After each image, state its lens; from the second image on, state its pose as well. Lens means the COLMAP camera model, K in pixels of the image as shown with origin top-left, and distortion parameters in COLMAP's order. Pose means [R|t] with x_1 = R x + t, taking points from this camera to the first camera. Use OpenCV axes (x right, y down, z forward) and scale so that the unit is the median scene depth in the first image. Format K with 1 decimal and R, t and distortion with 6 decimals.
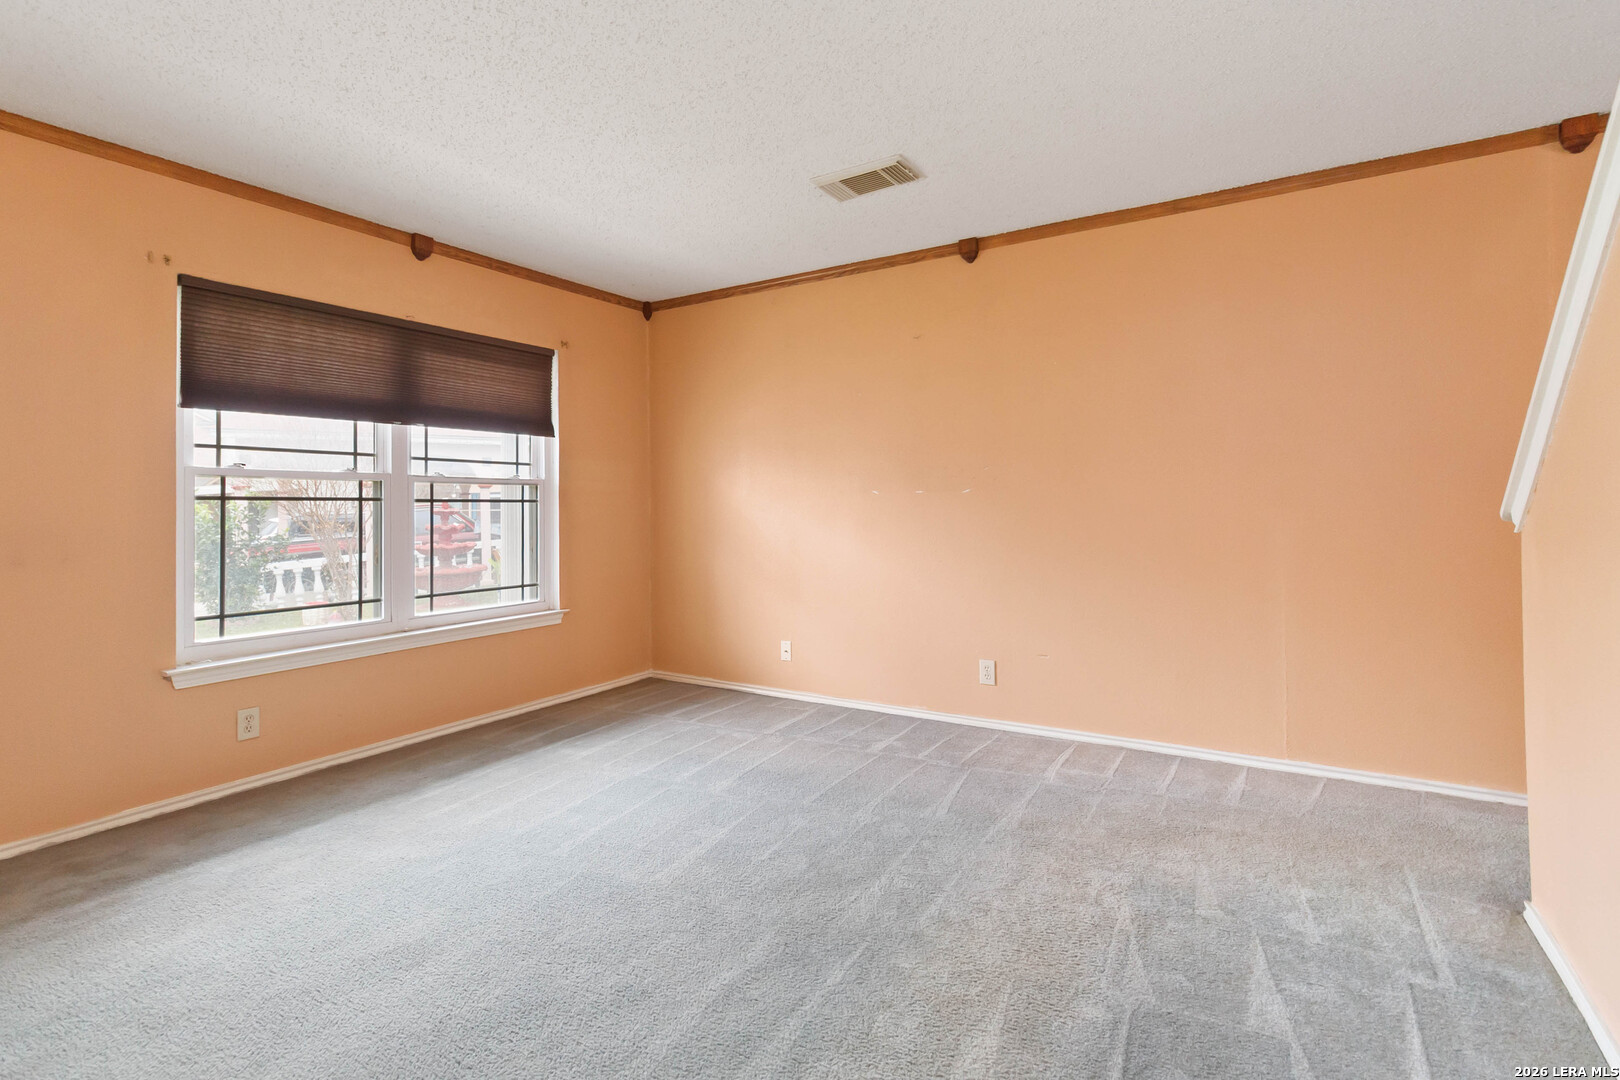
lens RADIAL K [[792.2, 0, 812.1], [0, 792.2, 494.0], [0, 0, 1]] dist [0.000164, -0.000044]
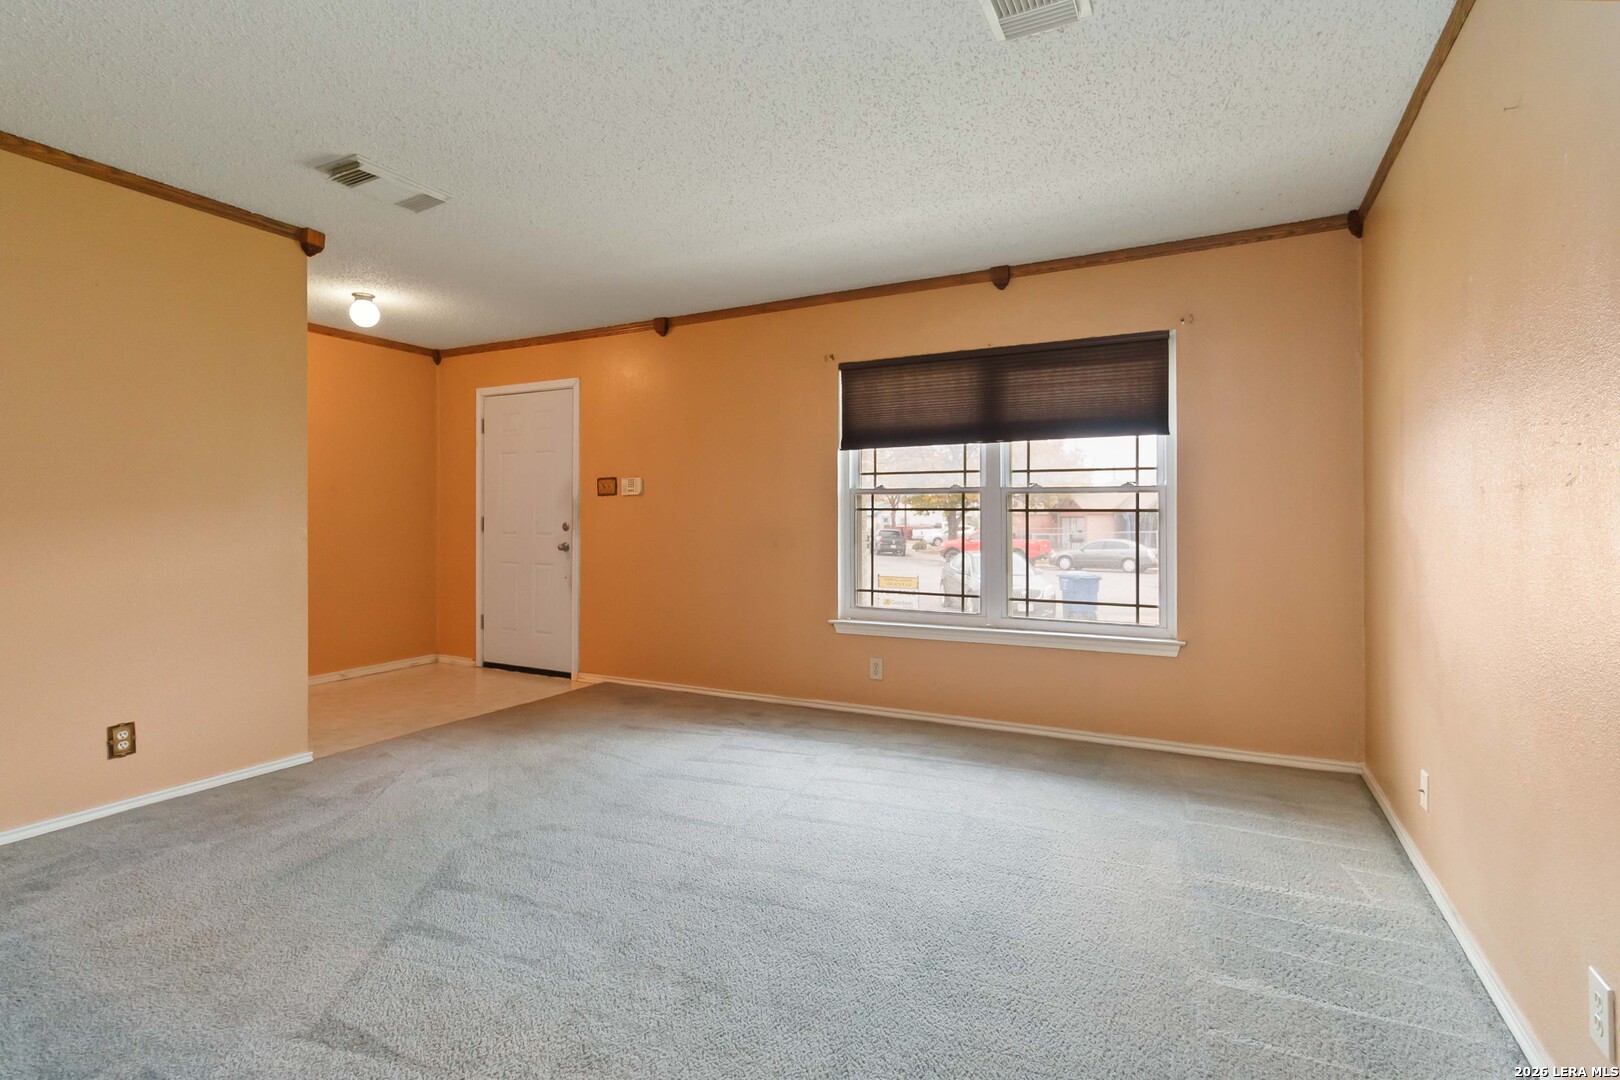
lens RADIAL K [[761.3, 0, 815.0], [0, 761.3, 516.2], [0, 0, 1]] dist [0.000623, 0.000086]
pose [[0.080730, 0.000046, -0.996736, 0.531646], [0.008096, 0.999967, 0.000702, 0.013737], [0.996703, -0.008127, 0.080727, 0.661665]]
